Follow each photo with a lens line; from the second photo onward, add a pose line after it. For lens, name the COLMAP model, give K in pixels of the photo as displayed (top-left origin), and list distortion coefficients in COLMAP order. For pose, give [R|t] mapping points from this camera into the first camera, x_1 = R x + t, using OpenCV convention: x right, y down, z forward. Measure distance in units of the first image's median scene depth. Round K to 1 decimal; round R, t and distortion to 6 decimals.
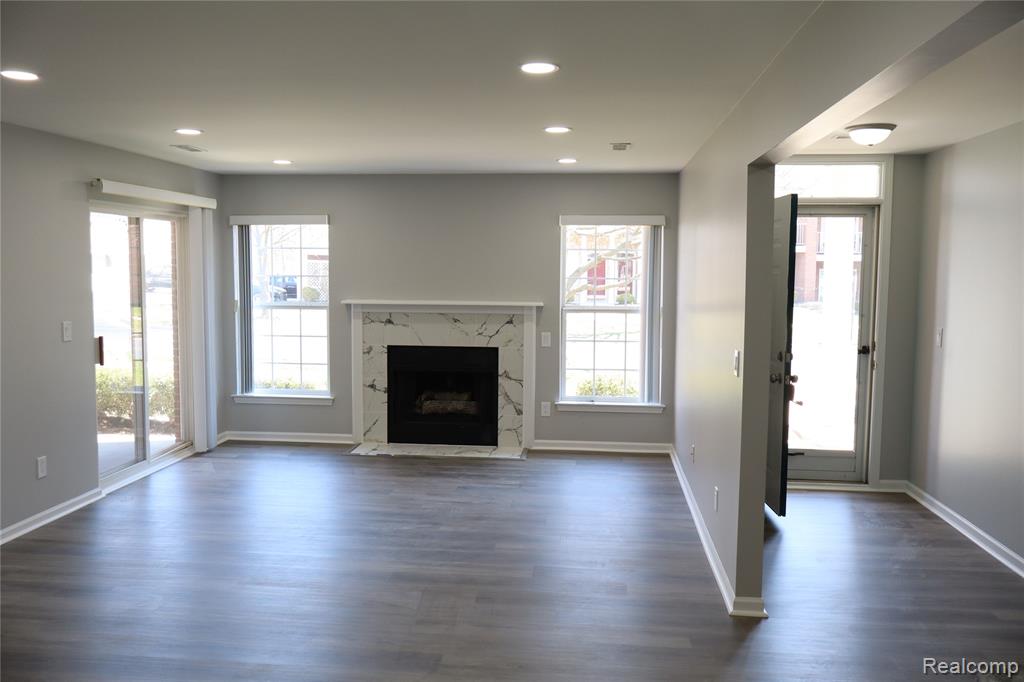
lens RADIAL K [[851.2, 0, 505.7], [0, 851.2, 346.4], [0, 0, 1]] dist [0.000313, -0.002208]
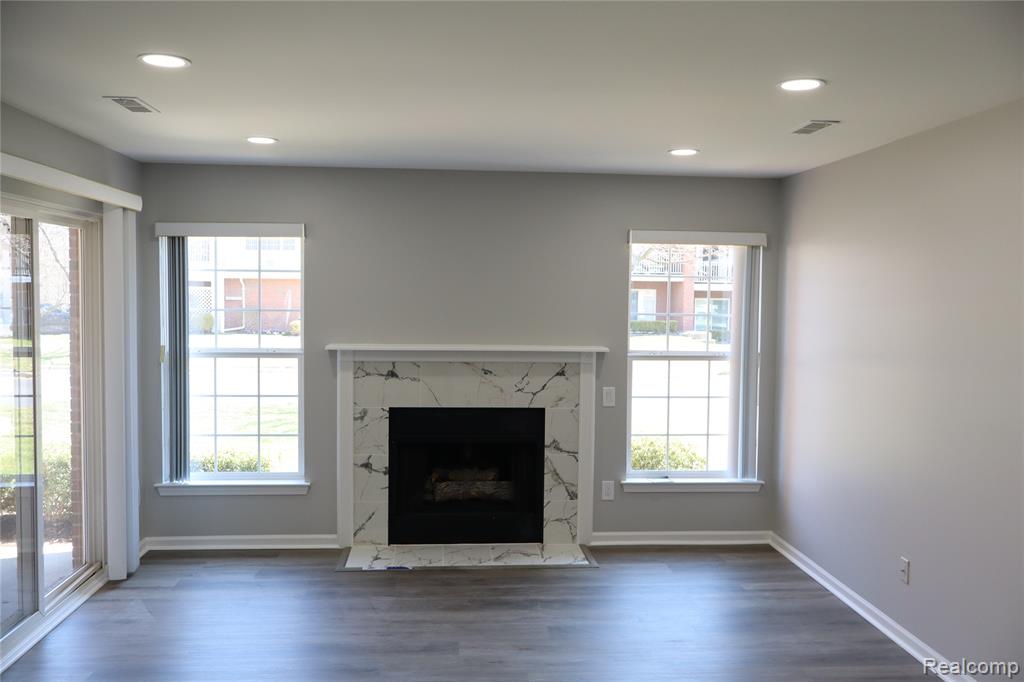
lens RADIAL K [[851.2, 0, 509.0], [0, 851.2, 341.8], [0, 0, 1]] dist [0.000313, -0.002208]
pose [[0.982928, -0.004746, 0.183930, -0.173503], [0.011500, 0.999297, -0.035674, -0.030127], [-0.183632, 0.037180, 0.982292, 0.282725]]
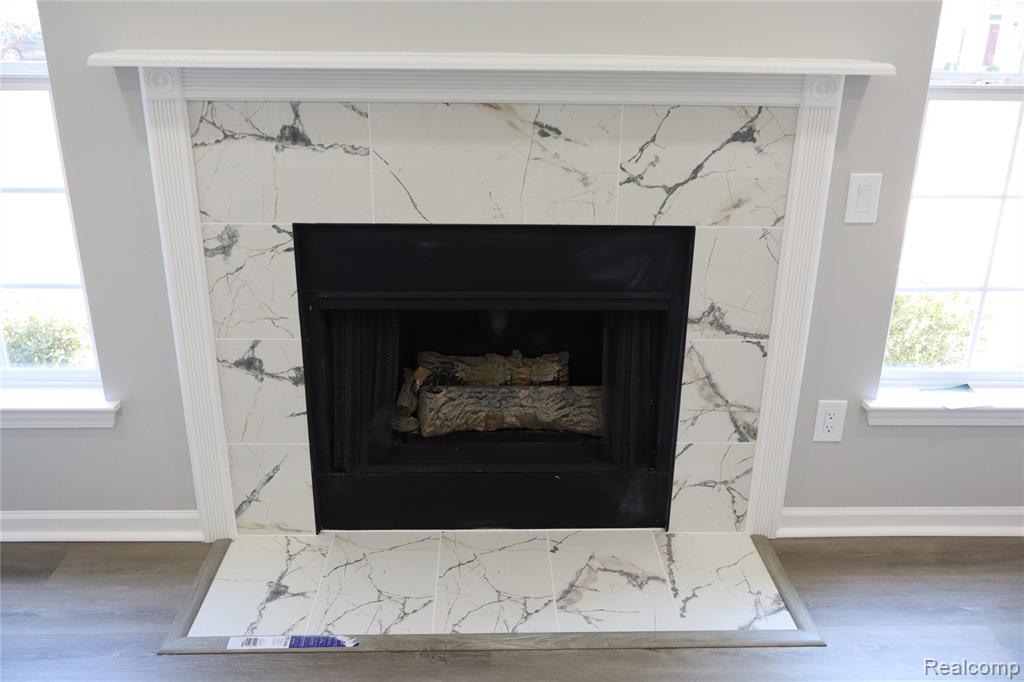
lens RADIAL K [[851.2, 0, 512.3], [0, 851.2, 339.9], [0, 0, 1]] dist [0.000313, -0.002208]
pose [[0.991079, -0.043008, 0.126147, -0.106348], [0.007309, 0.962617, 0.270766, -0.039815], [-0.133076, -0.267428, 0.954344, 0.726105]]
